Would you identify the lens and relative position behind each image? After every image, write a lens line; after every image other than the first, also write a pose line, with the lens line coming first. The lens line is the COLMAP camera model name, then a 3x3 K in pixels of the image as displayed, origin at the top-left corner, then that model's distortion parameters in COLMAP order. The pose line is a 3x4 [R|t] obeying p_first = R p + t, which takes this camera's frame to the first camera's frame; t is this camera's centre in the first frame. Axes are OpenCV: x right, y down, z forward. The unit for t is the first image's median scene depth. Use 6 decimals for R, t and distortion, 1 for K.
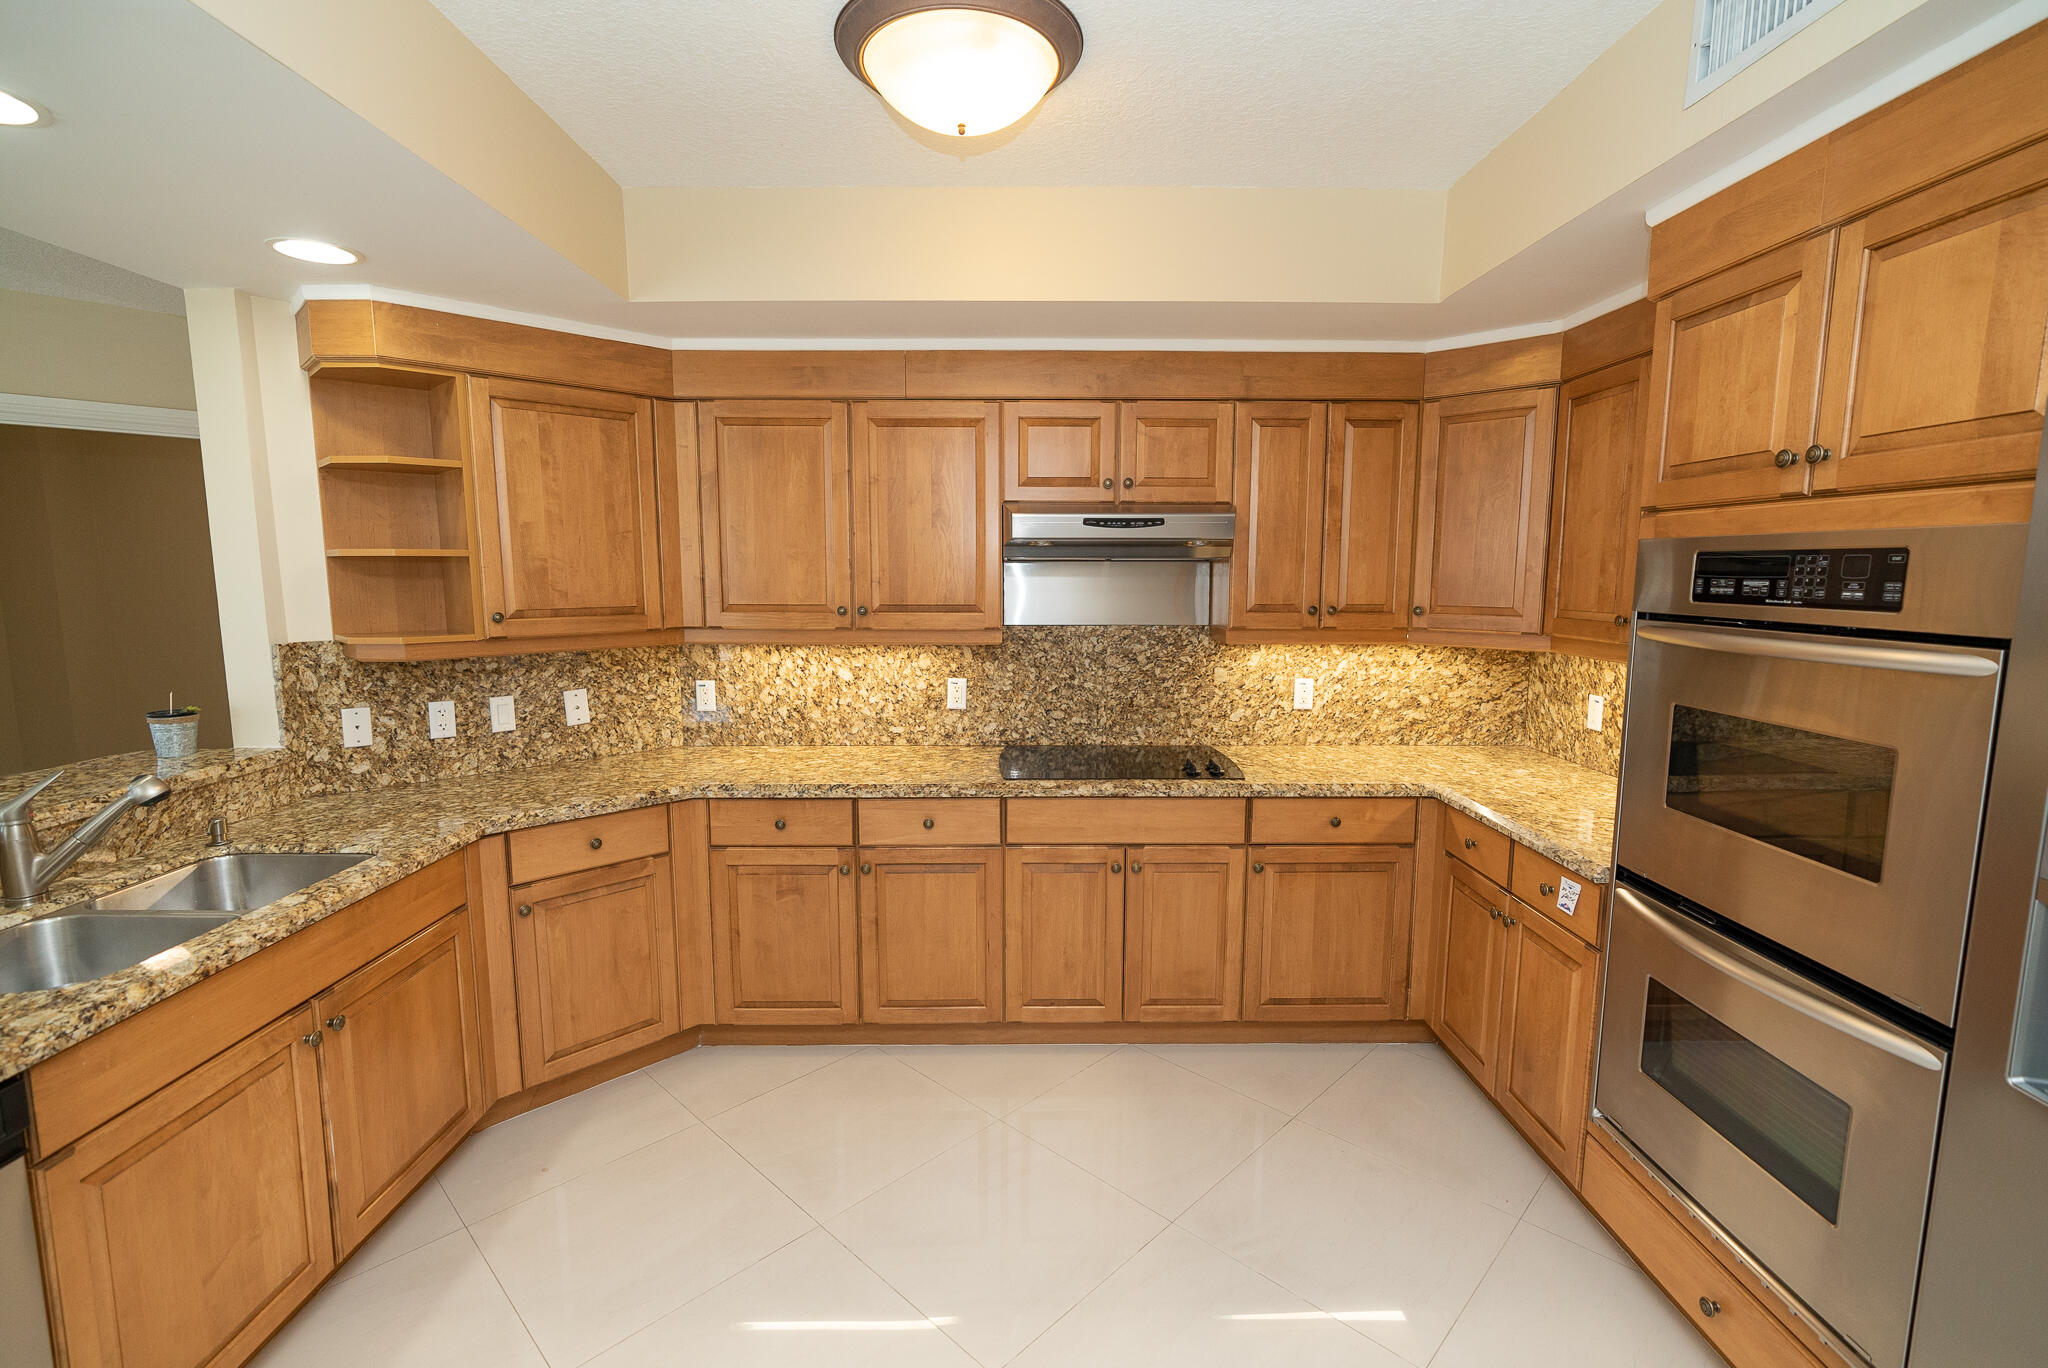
lens RADIAL K [[926.3, 0, 1025.6], [0, 926.3, 688.4], [0, 0, 1]] dist [-0.013026, 0.007139]
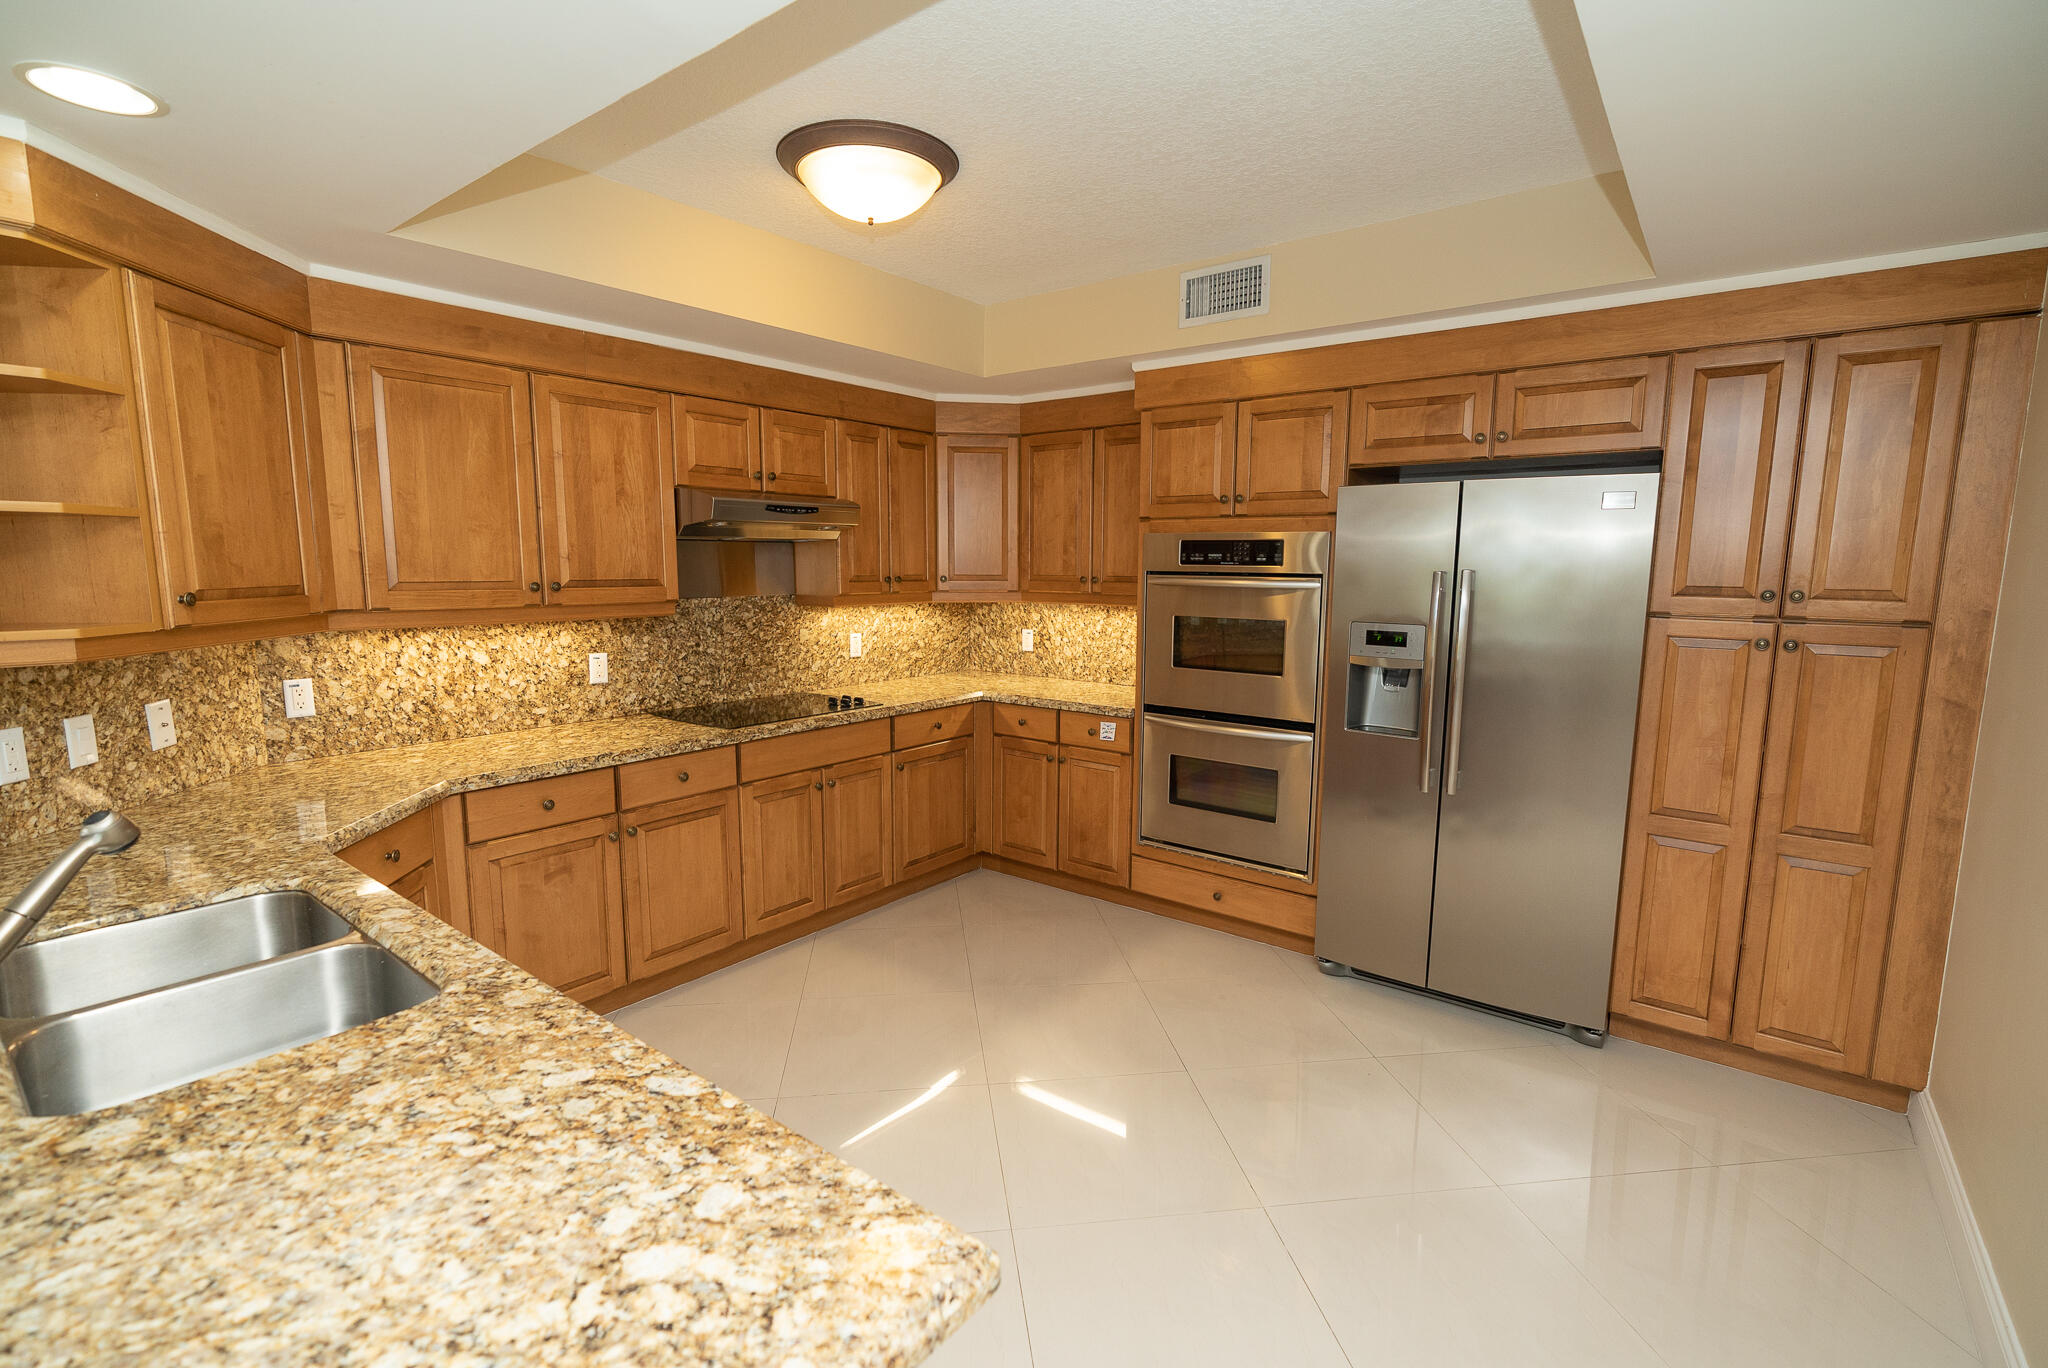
lens RADIAL K [[926.3, 0, 1025.6], [0, 926.3, 688.4], [0, 0, 1]] dist [-0.013026, 0.007139]
pose [[0.619247, -0.104966, 0.778149, -0.669686], [0.096221, 0.993699, 0.057470, 0.016782], [-0.779279, 0.039286, 0.625445, -0.005815]]
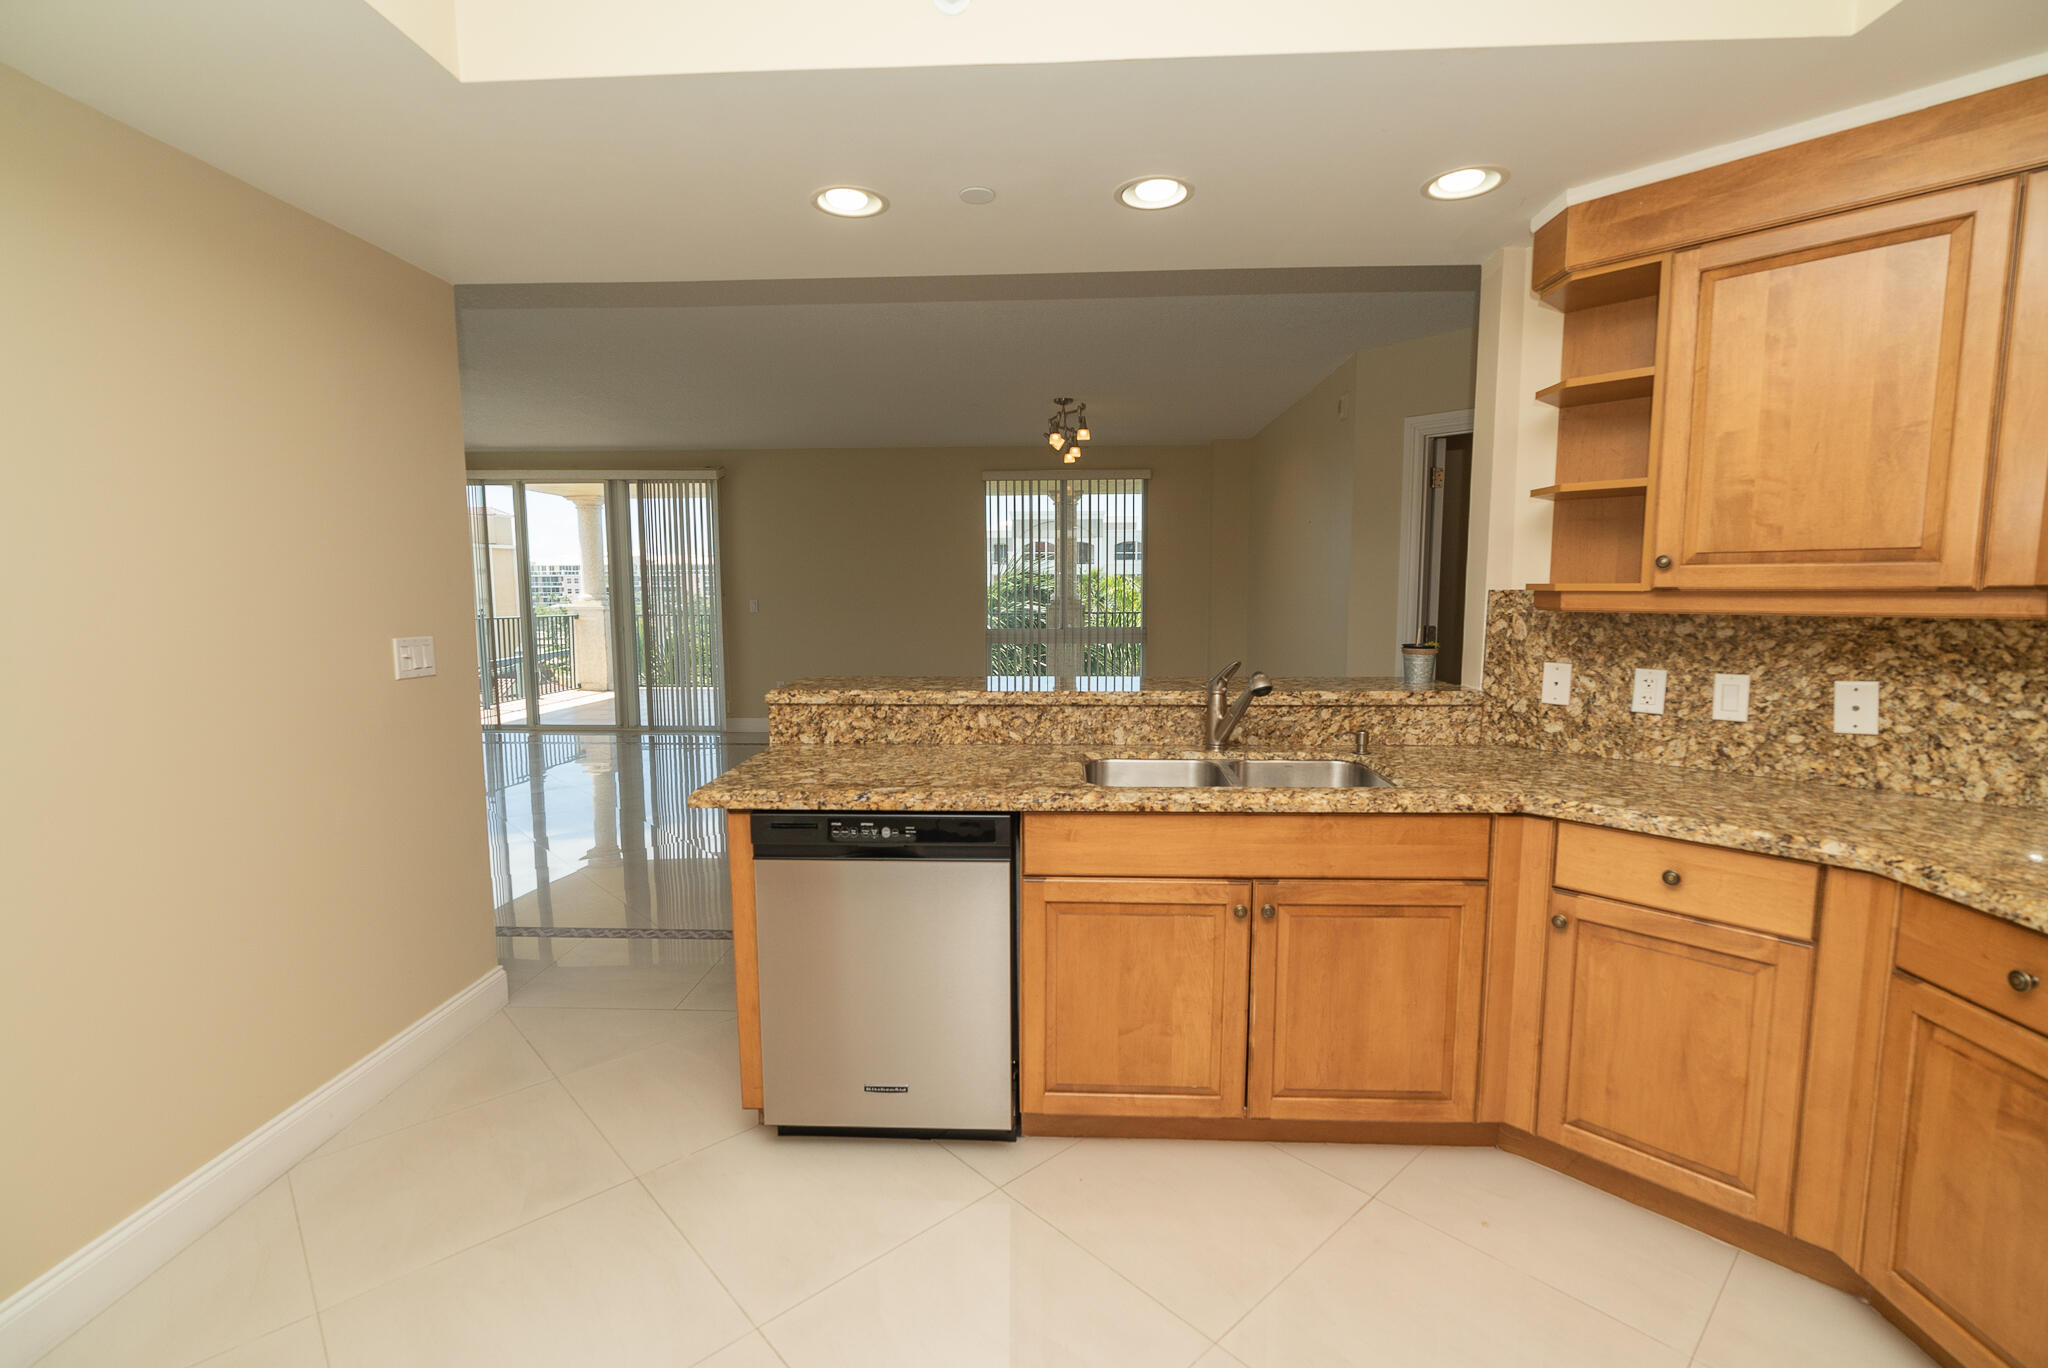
lens RADIAL K [[926.3, 0, 1025.6], [0, 926.3, 688.4], [0, 0, 1]] dist [-0.013026, 0.007139]
pose [[-0.059182, 0.110947, -0.992063, 0.218873], [-0.124368, 0.985242, 0.117603, 0.003336], [0.990470, 0.130341, -0.044510, 0.464558]]
